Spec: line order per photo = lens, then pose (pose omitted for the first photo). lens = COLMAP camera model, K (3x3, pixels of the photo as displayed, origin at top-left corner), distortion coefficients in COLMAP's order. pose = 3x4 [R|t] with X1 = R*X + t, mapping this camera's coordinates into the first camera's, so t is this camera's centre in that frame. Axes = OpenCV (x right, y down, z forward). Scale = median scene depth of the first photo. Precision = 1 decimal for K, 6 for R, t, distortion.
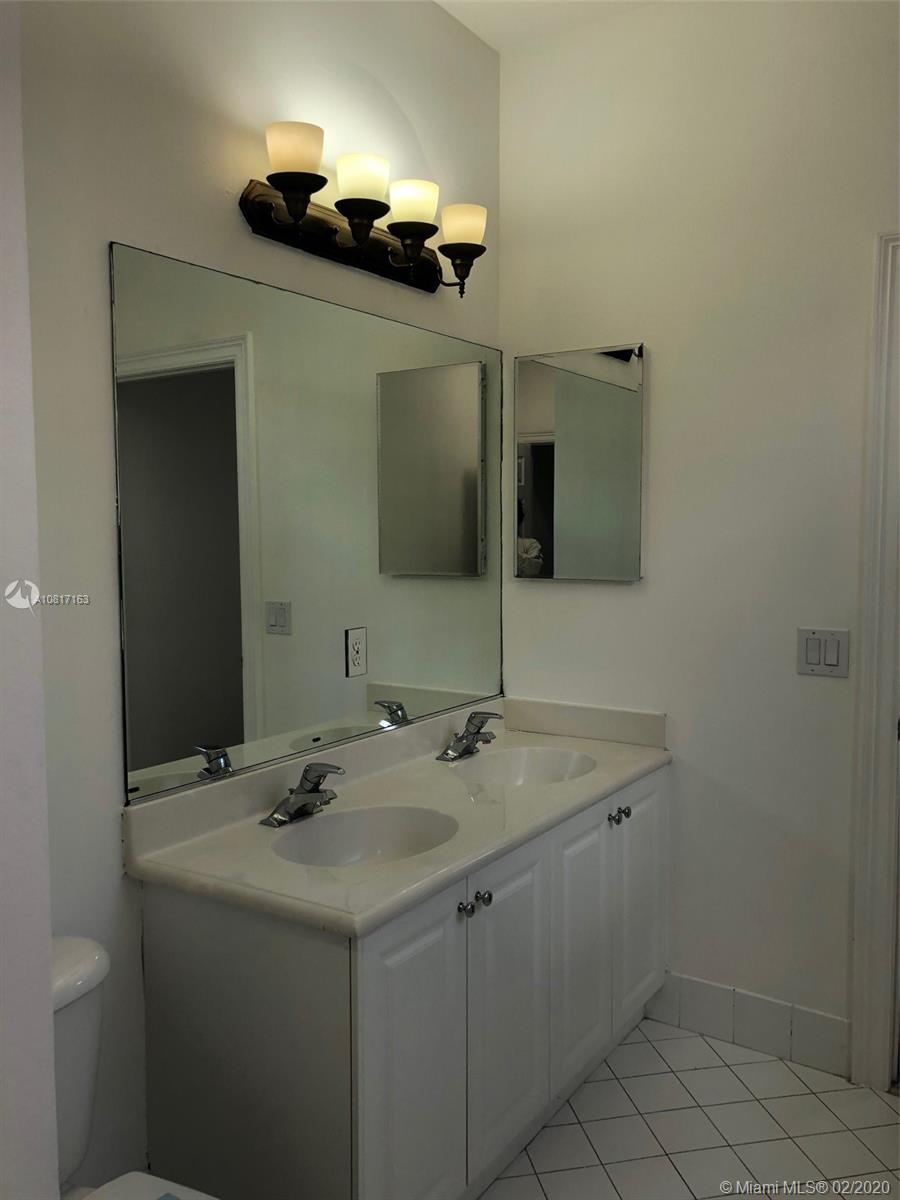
lens RADIAL K [[976.2, 0, 445.8], [0, 976.2, 605.2], [0, 0, 1]] dist [0.029263, -0.042898]
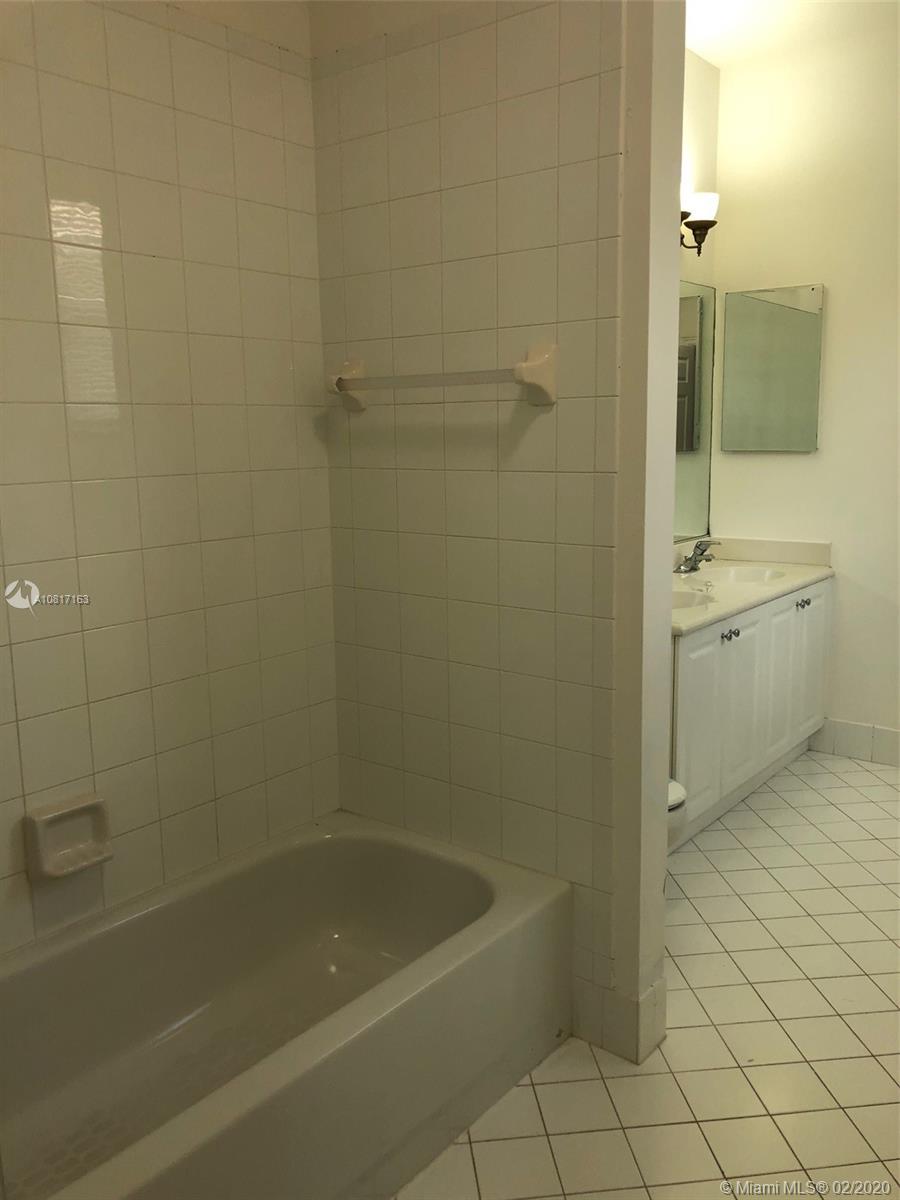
lens RADIAL K [[976.2, 0, 455.1], [0, 976.2, 593.1], [0, 0, 1]] dist [0.029263, -0.042898]
pose [[0.996192, 0.002819, -0.087138, -0.211484], [0.005176, 0.995802, 0.091387, 0.050252], [0.087030, -0.091490, 0.991996, -0.518659]]
